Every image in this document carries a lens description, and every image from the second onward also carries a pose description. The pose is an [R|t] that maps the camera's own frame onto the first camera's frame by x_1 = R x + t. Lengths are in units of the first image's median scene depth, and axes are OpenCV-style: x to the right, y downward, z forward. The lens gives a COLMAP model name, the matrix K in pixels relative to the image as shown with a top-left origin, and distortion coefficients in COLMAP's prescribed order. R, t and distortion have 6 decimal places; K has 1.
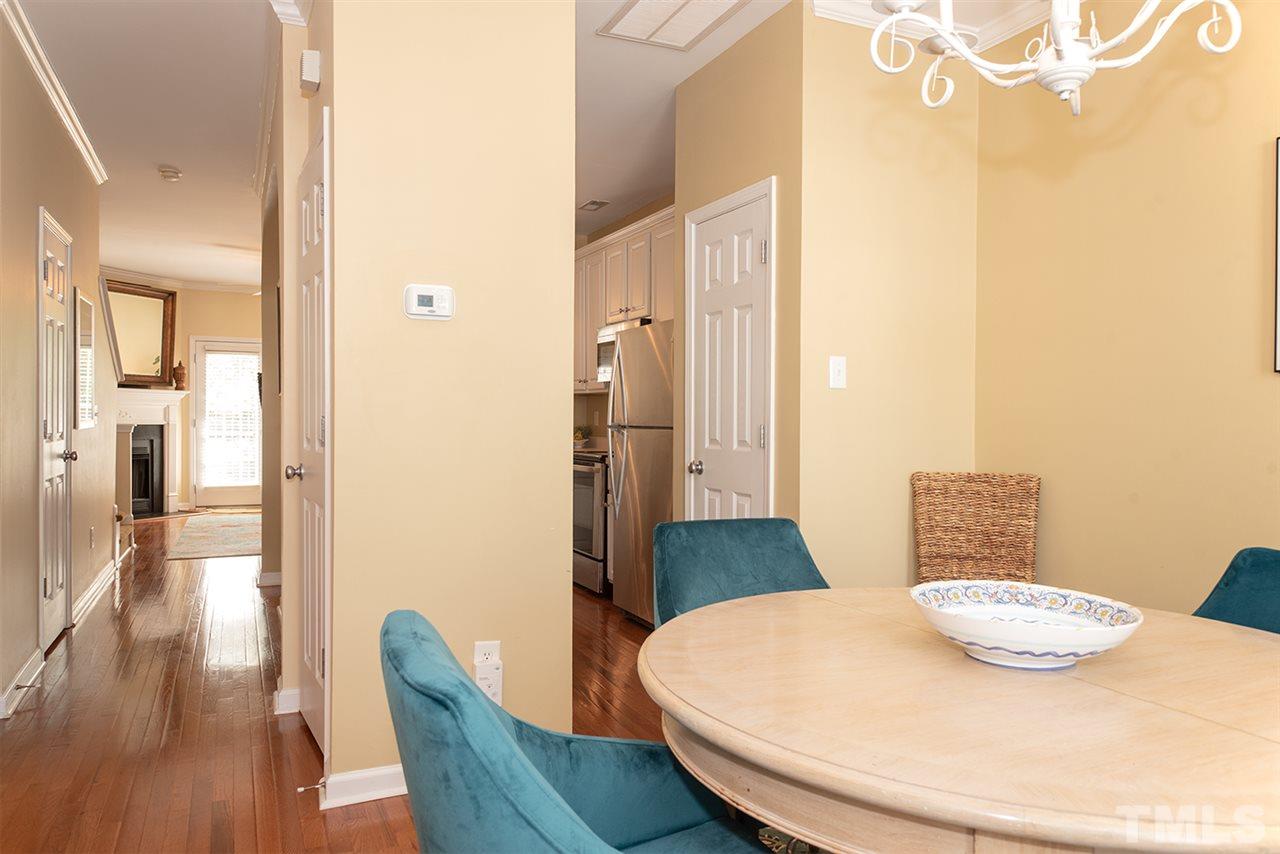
lens RADIAL K [[869.7, 0, 640.0], [0, 869.7, 427.0], [0, 0, 1]] dist [-0.021142, -0.000286]
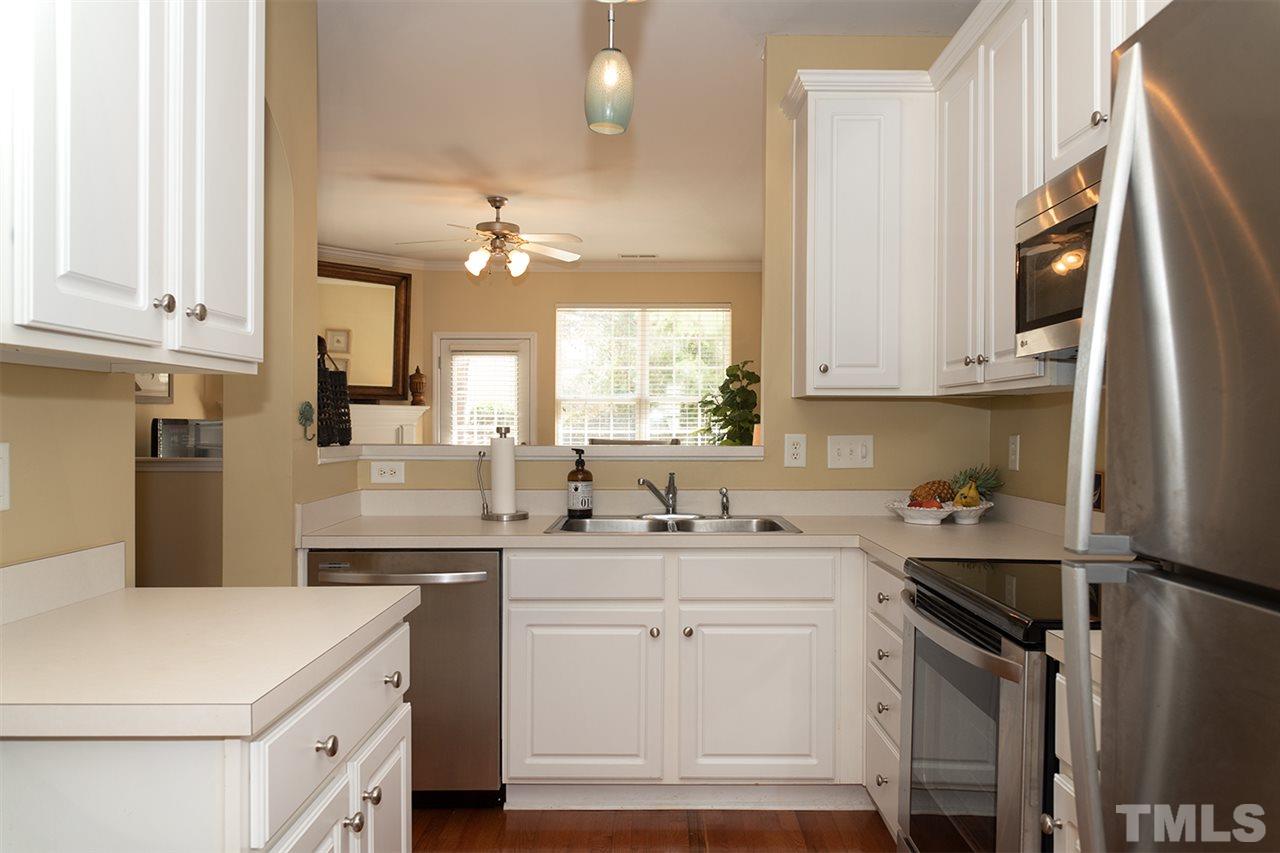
lens RADIAL K [[869.7, 0, 640.0], [0, 869.7, 426.5], [0, 0, 1]] dist [-0.021142, -0.000286]
pose [[0.892308, 0.000030, -0.451427, -0.018599], [-0.009834, 0.999764, -0.019371, -0.011551], [0.451320, 0.021724, 0.892098, 0.421307]]
